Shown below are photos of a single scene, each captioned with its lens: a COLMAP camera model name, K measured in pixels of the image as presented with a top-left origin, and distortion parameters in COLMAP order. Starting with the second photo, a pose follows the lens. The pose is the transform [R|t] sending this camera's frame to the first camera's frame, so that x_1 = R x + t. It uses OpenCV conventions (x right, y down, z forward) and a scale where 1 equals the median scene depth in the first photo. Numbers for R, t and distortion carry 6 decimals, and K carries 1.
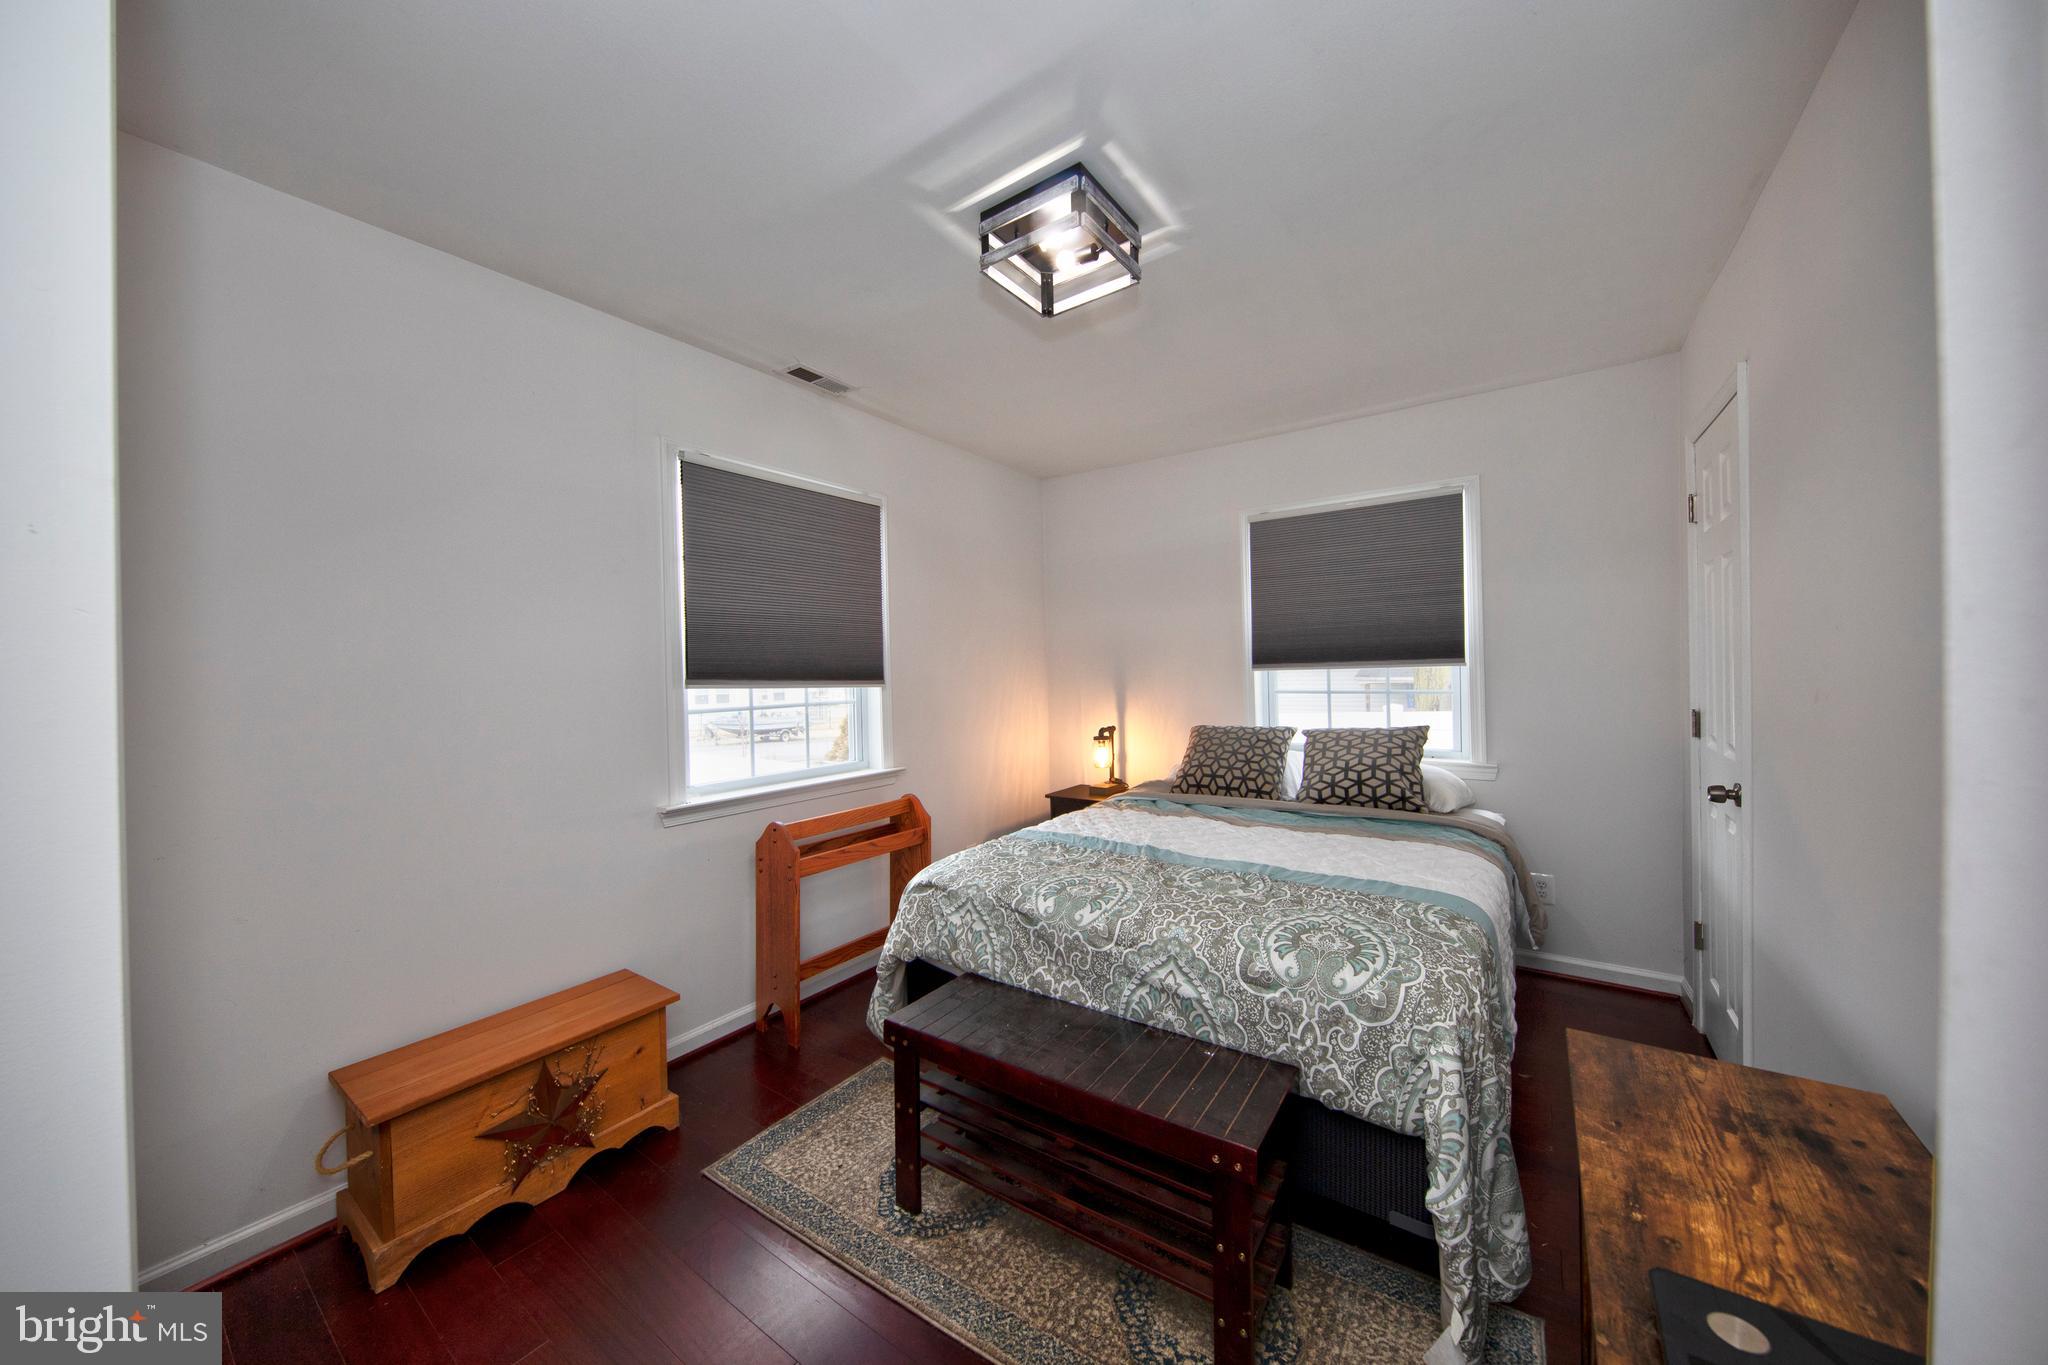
lens RADIAL K [[734.7, 0, 1024.0], [0, 734.7, 682.5], [0, 0, 1]] dist [0.000115, -0.000067]
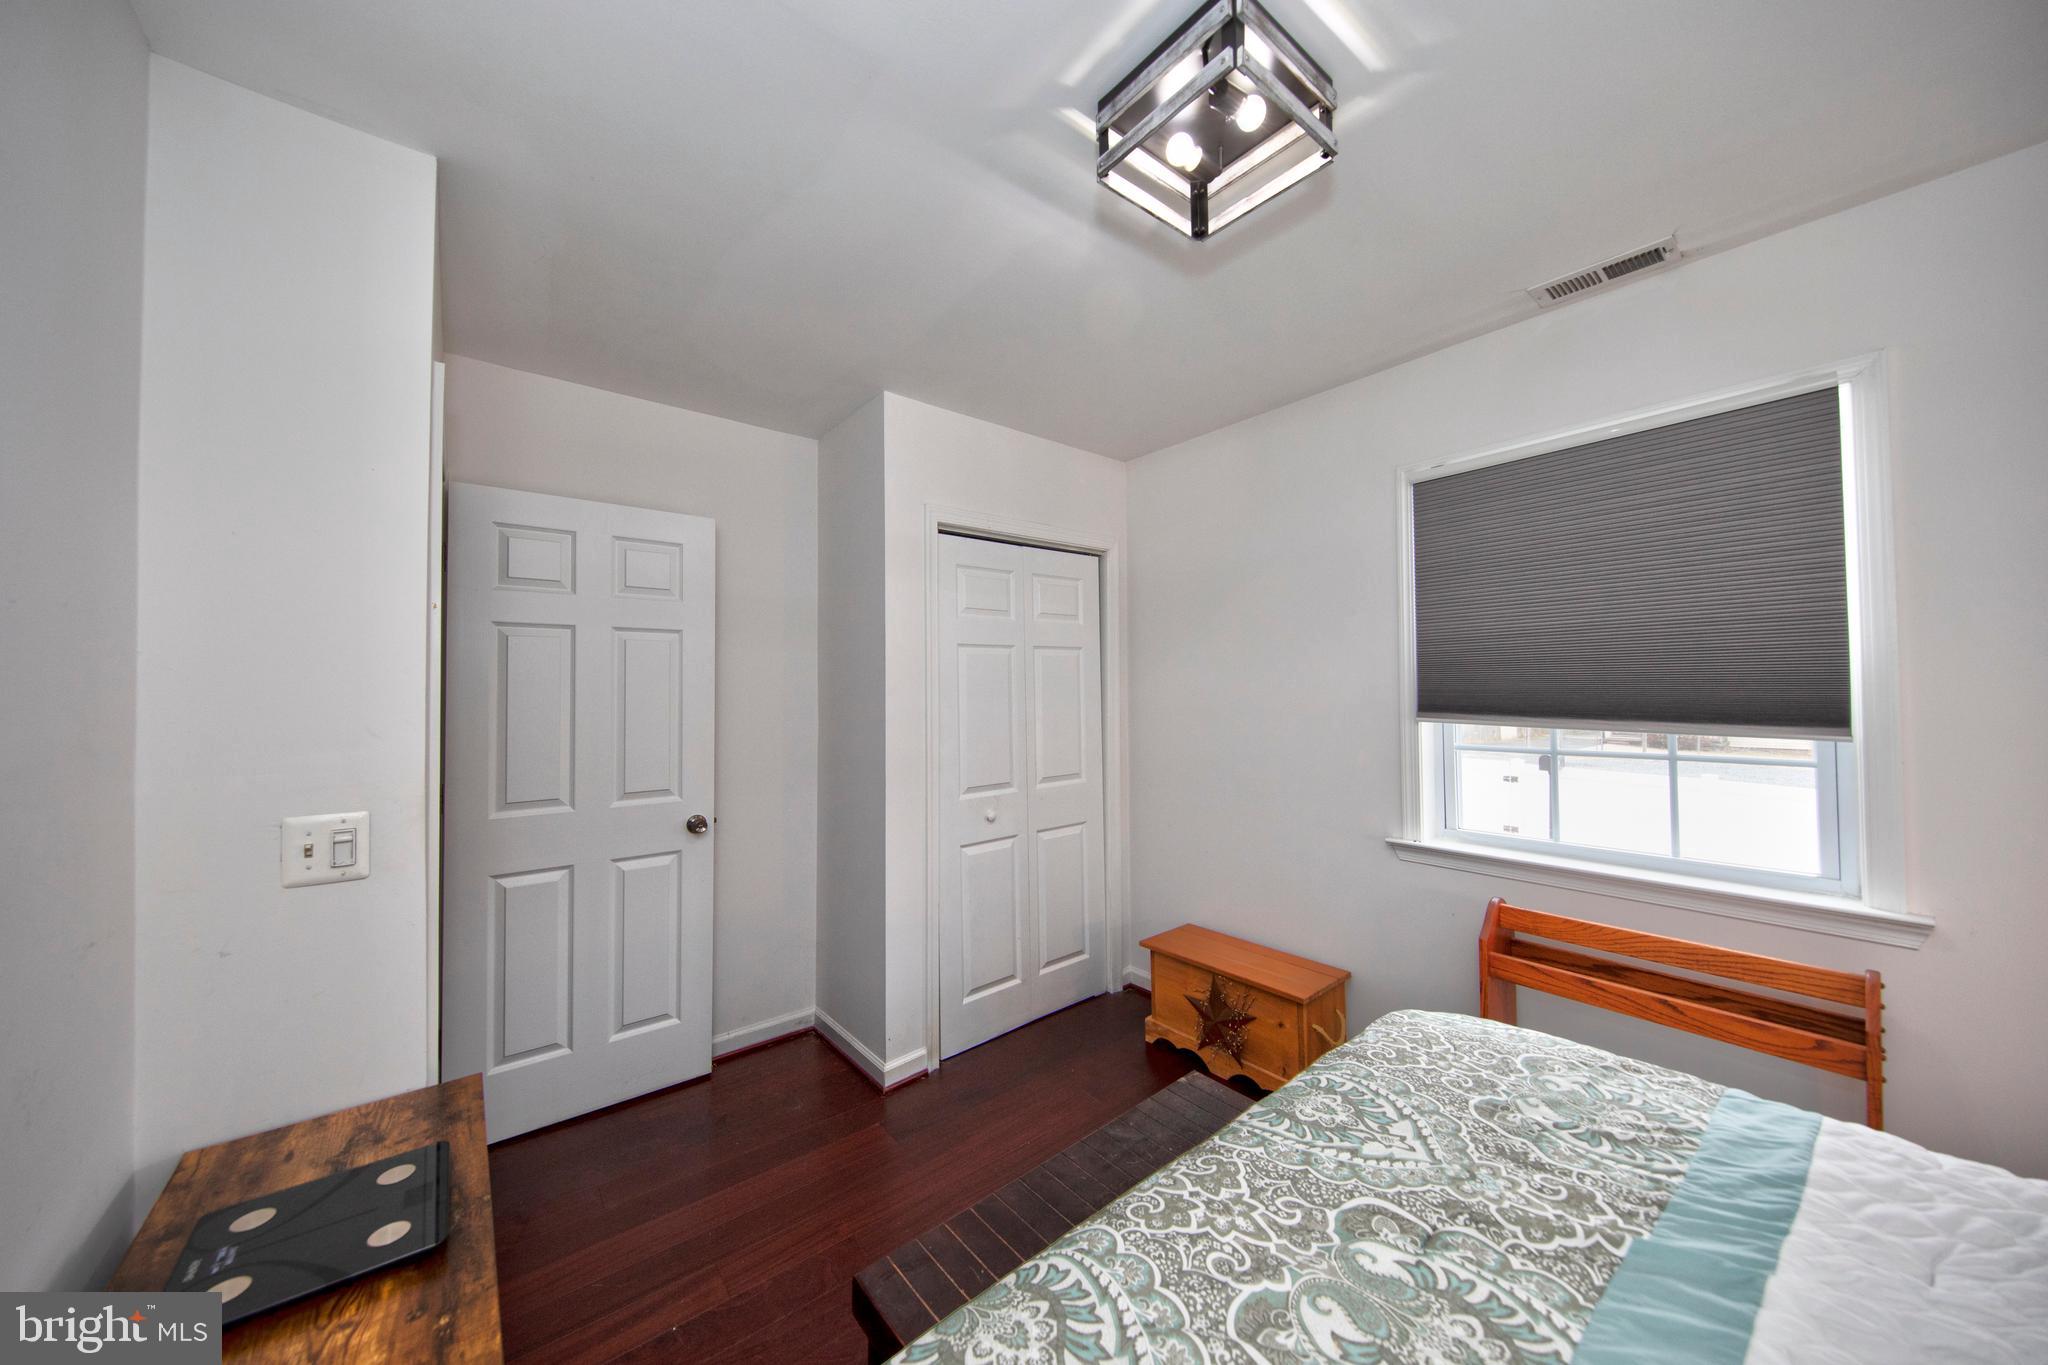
lens RADIAL K [[724.4, 0, 1013.4], [0, 724.4, 674.2], [0, 0, 1]] dist [0.017628, -0.007675]
pose [[-0.326315, -0.001038, -0.945260, 0.622880], [-0.000365, 0.999999, -0.000972, -0.053401], [0.945261, 0.000028, -0.326316, 0.839120]]
